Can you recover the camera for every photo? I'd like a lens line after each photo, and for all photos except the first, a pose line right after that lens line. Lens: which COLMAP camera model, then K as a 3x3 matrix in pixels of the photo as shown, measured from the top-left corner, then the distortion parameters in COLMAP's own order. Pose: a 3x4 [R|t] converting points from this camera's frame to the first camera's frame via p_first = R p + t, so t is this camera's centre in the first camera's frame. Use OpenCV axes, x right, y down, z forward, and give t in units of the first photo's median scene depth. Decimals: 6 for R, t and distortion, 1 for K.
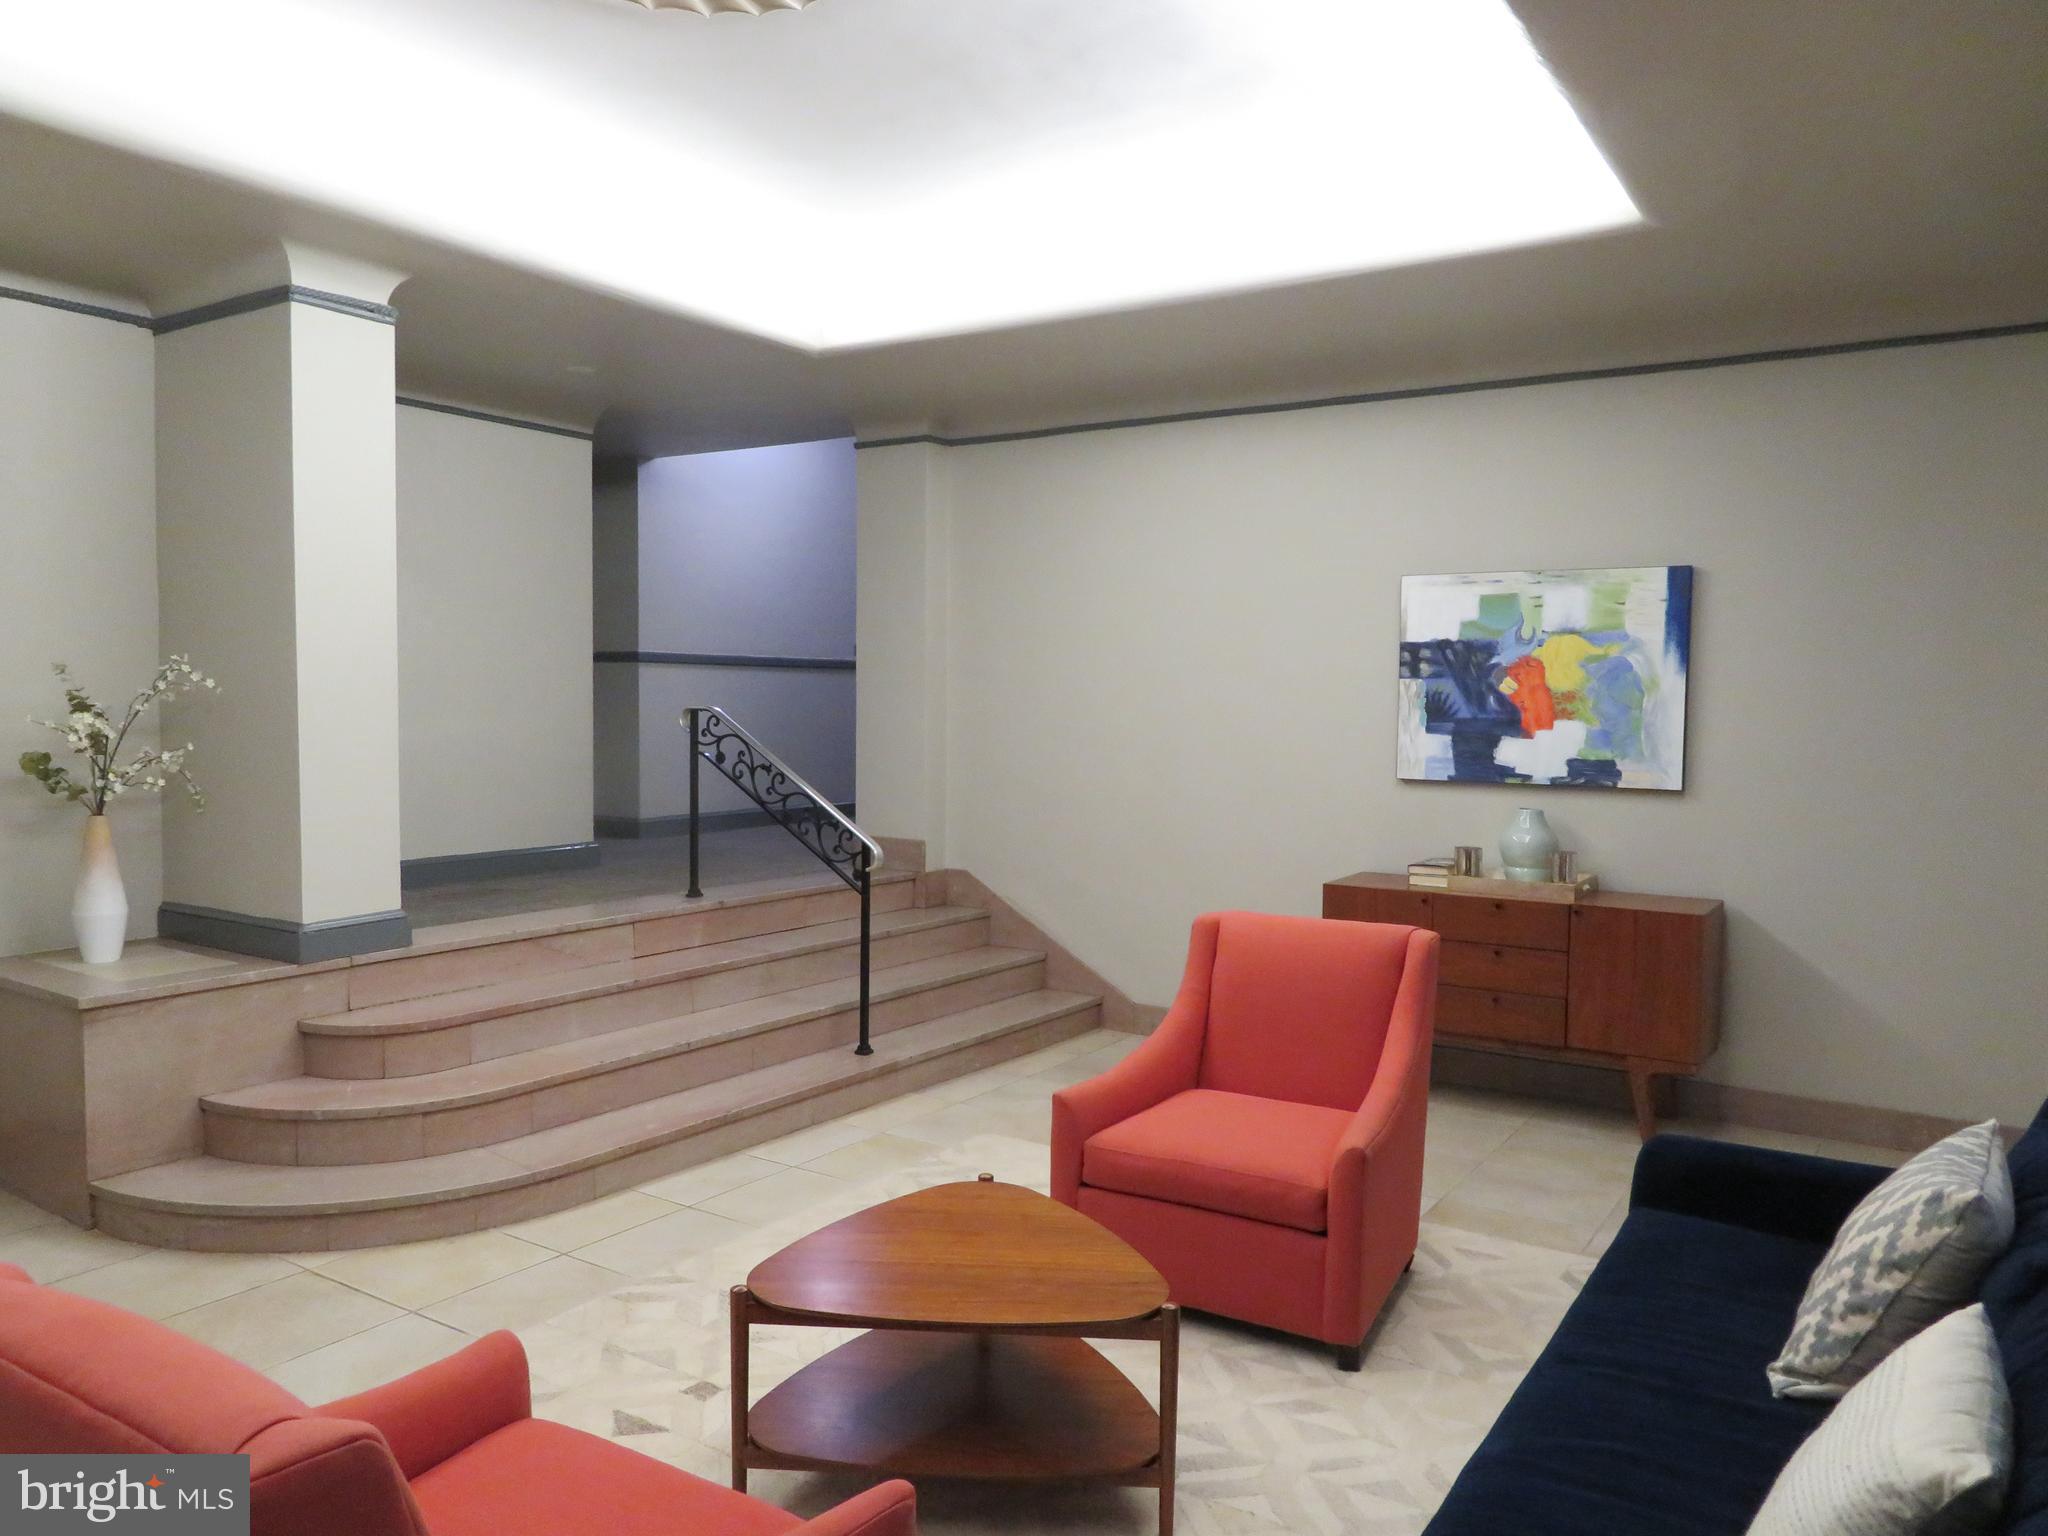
lens RADIAL K [[1464.0, 0, 1020.5], [0, 1464.0, 782.2], [0, 0, 1]] dist [-0.023015, 0.015529]
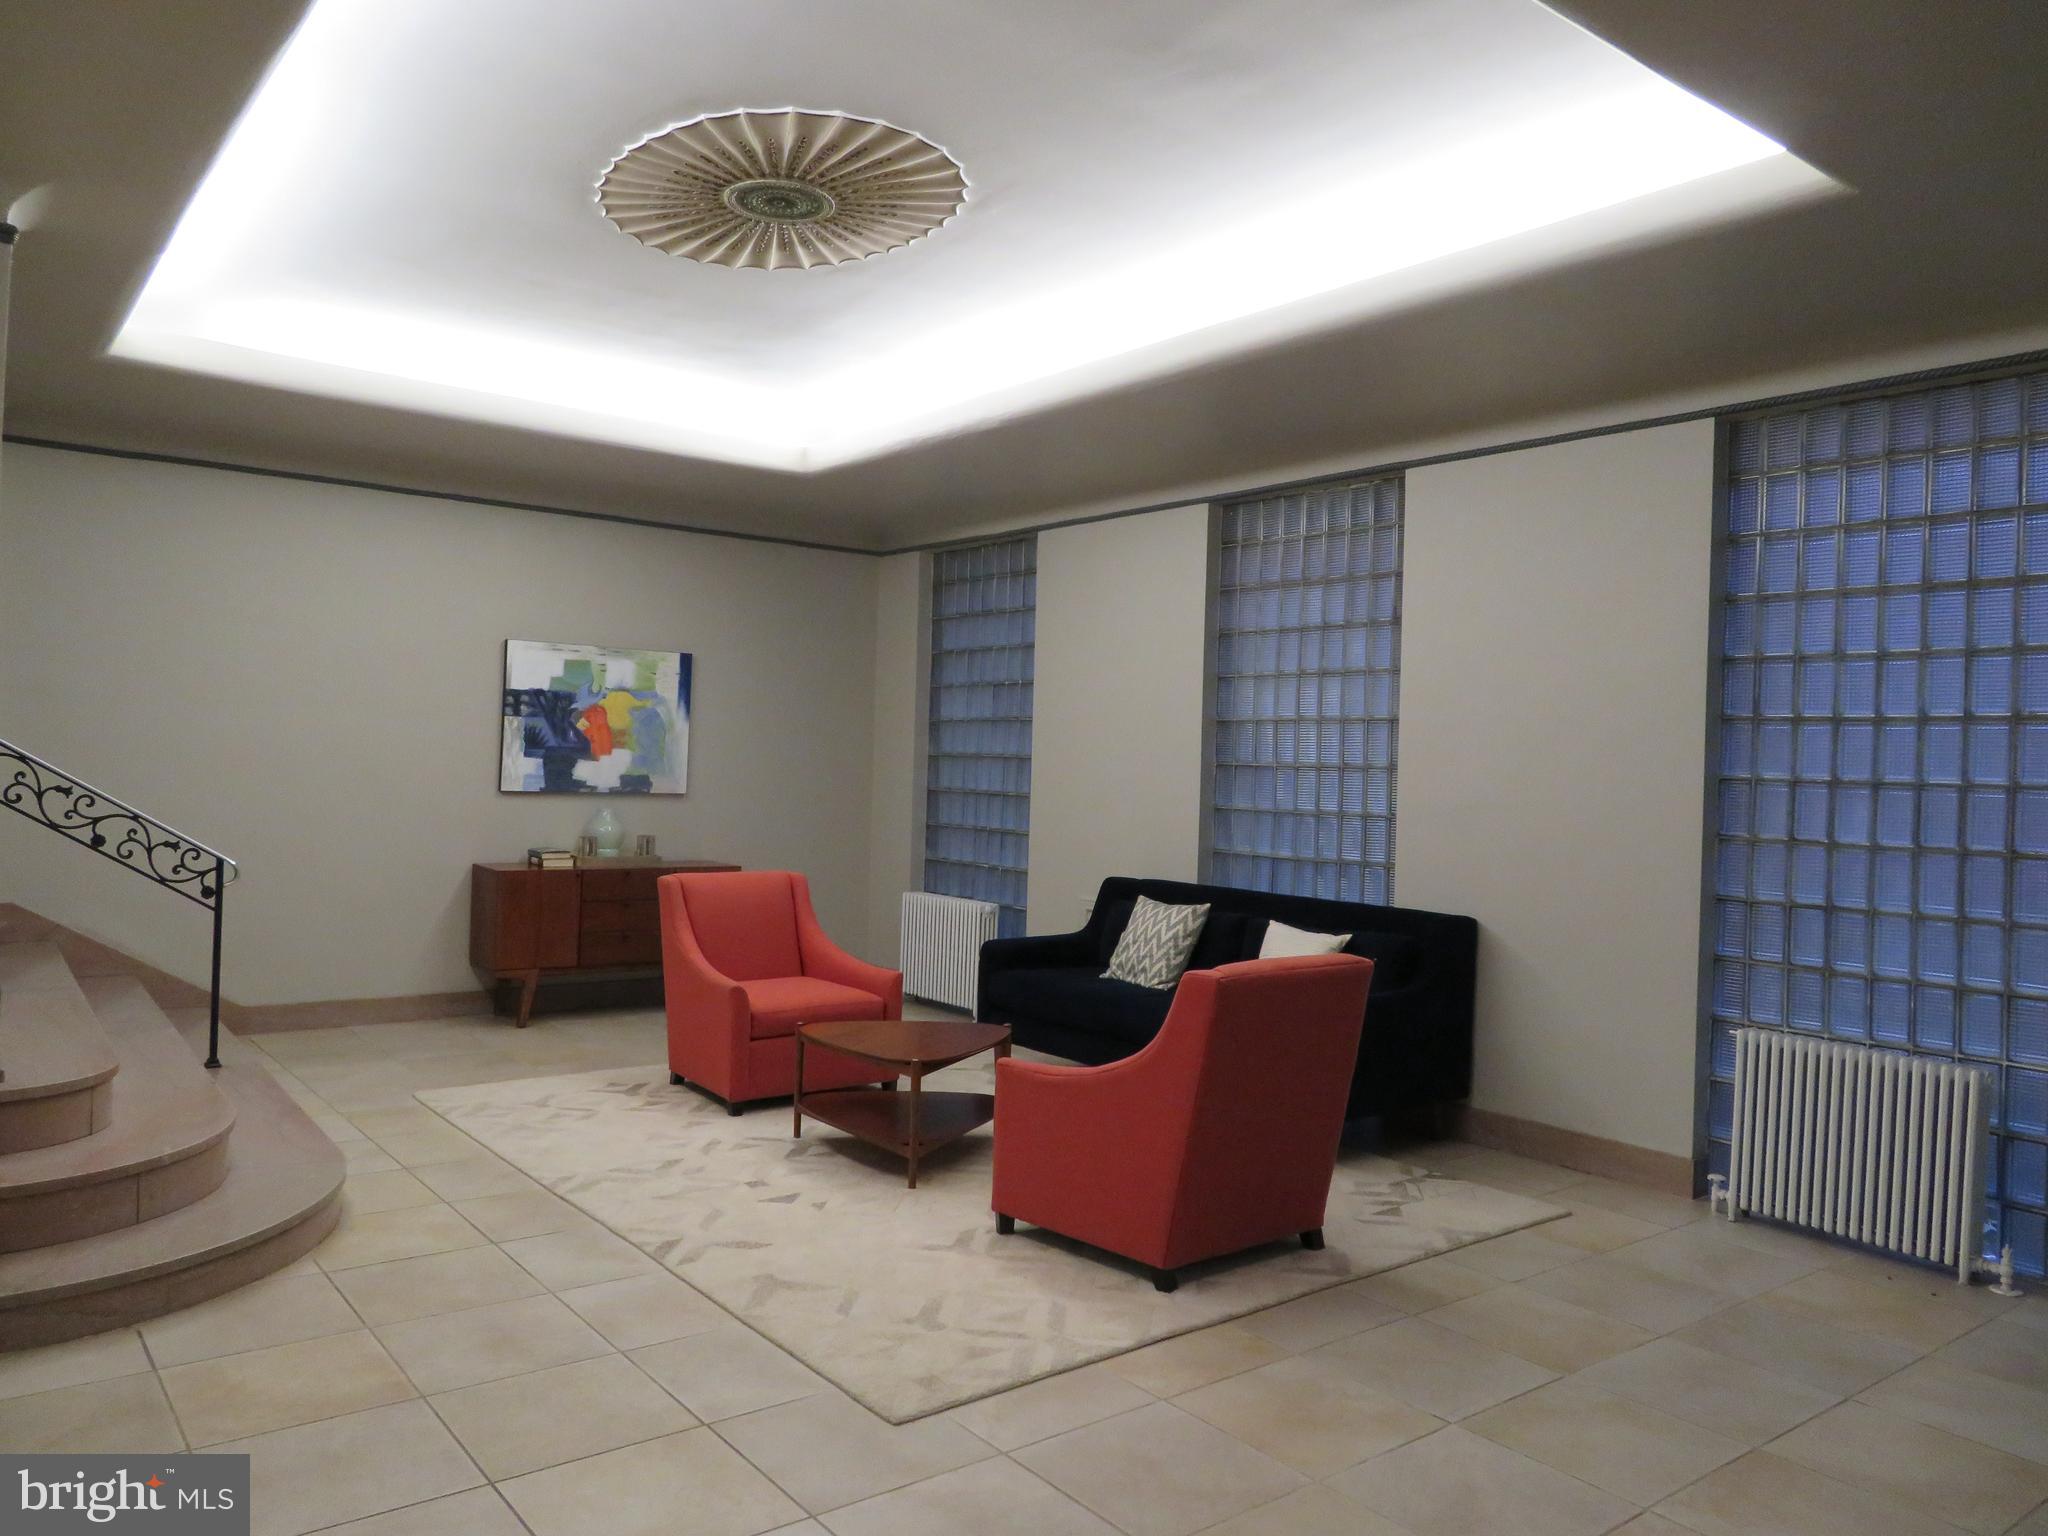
lens RADIAL K [[1464.0, 0, 1018.4], [0, 1464.0, 768.5], [0, 0, 1]] dist [-0.023015, 0.015529]
pose [[0.321644, -0.001393, 0.946860, -0.891633], [0.029177, 0.999539, -0.008441, 0.002160], [-0.946411, 0.030341, 0.321536, 0.134417]]
